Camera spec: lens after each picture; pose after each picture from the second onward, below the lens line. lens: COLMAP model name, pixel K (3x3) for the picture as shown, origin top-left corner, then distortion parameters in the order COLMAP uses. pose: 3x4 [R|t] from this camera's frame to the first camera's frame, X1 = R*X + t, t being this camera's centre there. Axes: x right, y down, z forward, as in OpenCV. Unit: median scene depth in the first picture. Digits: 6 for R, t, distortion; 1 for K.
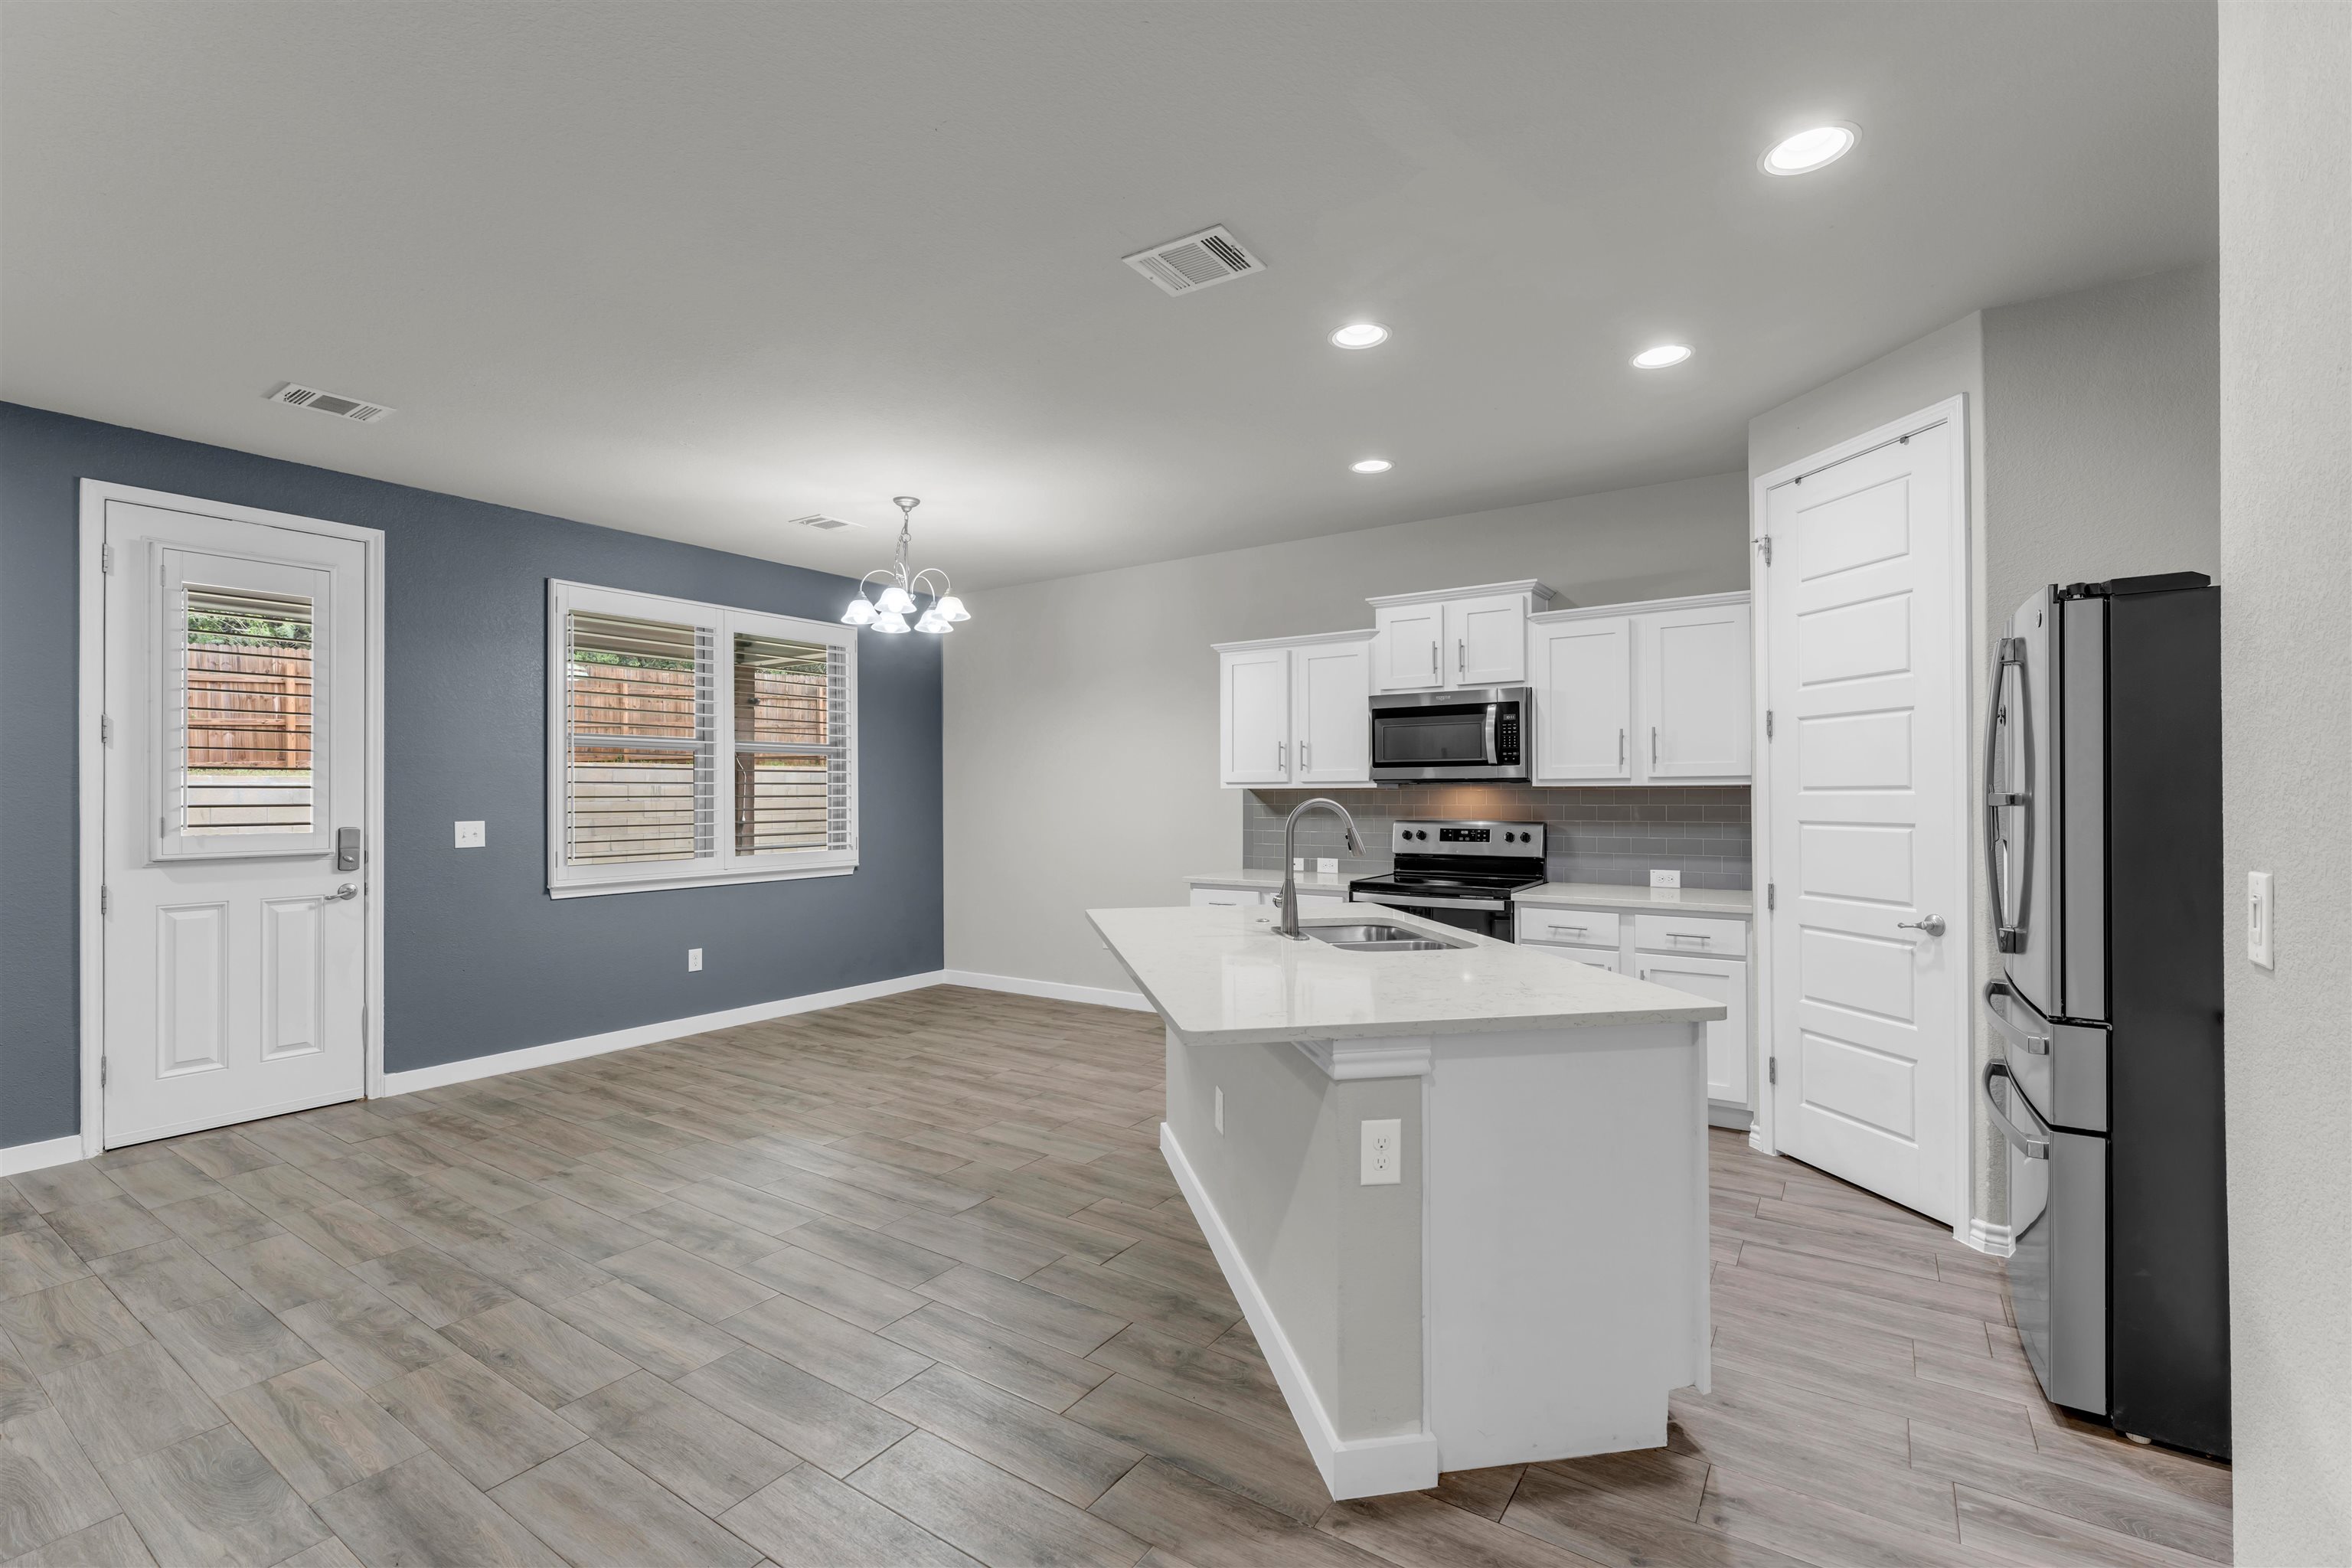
lens RADIAL K [[1031.9, 0, 1169.9], [0, 1031.9, 786.0], [0, 0, 1]] dist [0.001797, -0.000090]
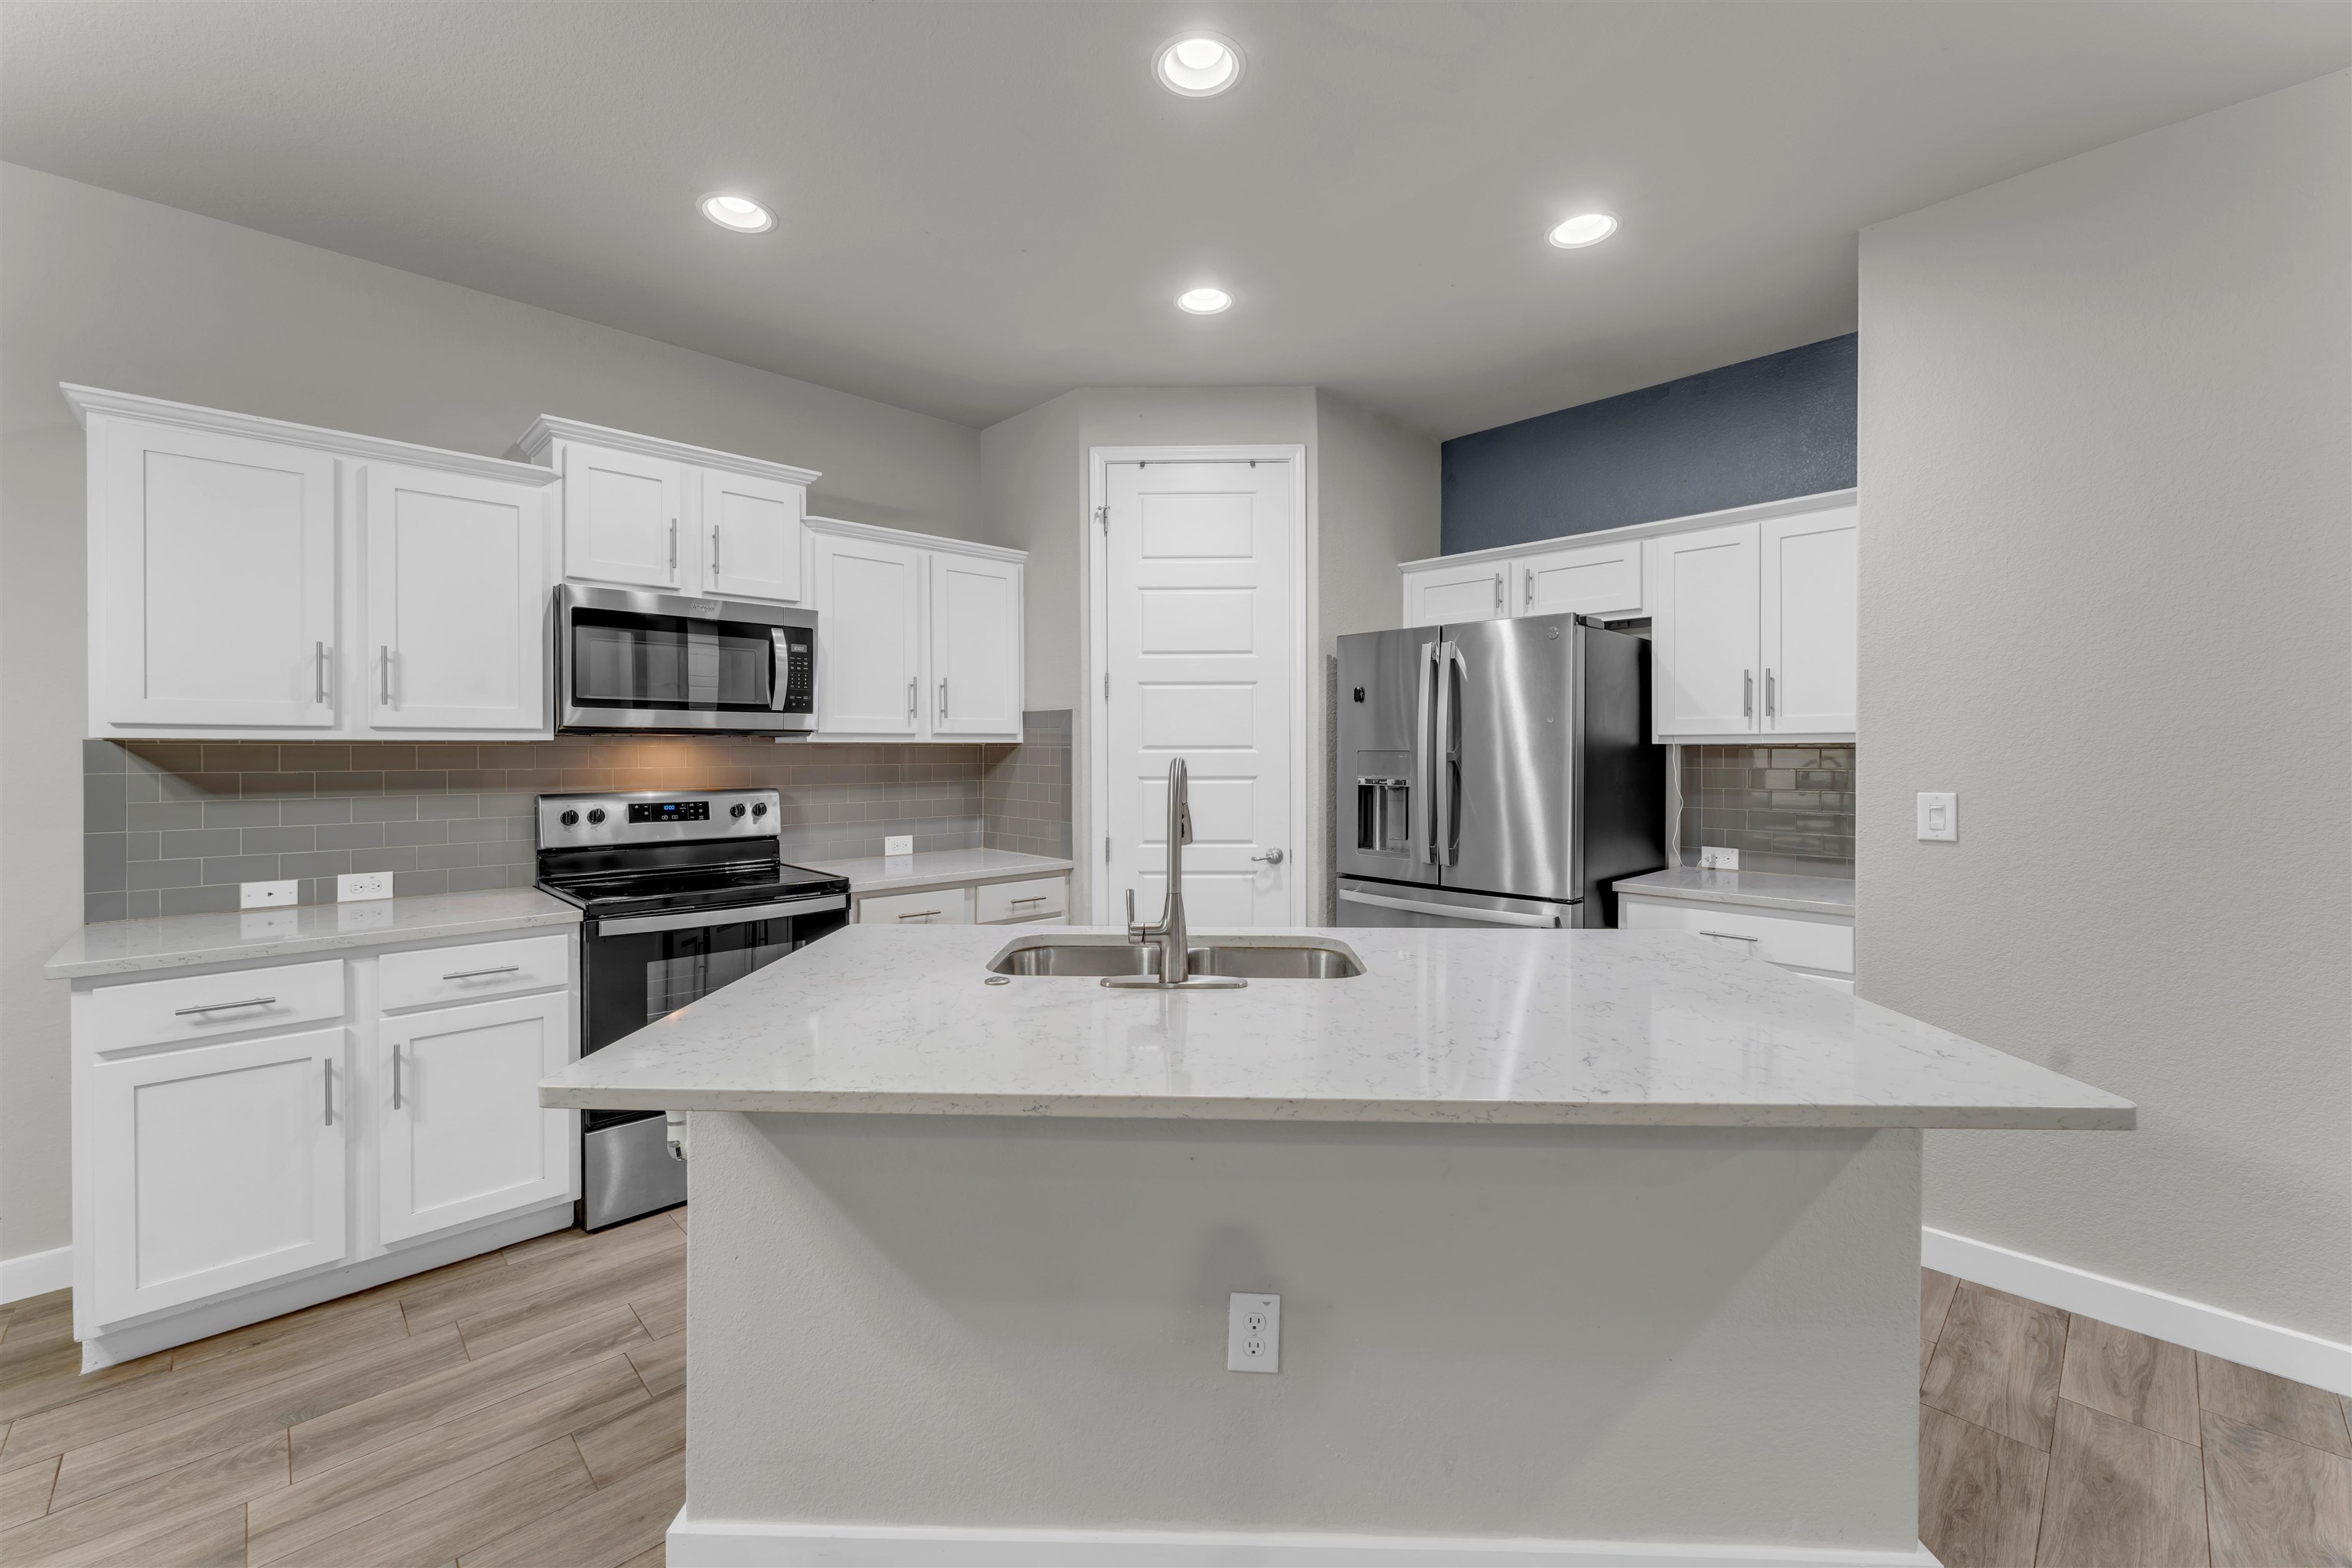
lens RADIAL K [[957.7, 0, 1161.3], [0, 957.7, 755.1], [0, 0, 1]] dist [-0.000397, 0.000093]
pose [[0.196958, -0.002958, 0.980407, -0.307552], [-0.008976, 0.999948, 0.004820, 0.004620], [-0.980371, -0.009749, 0.196921, 0.631811]]
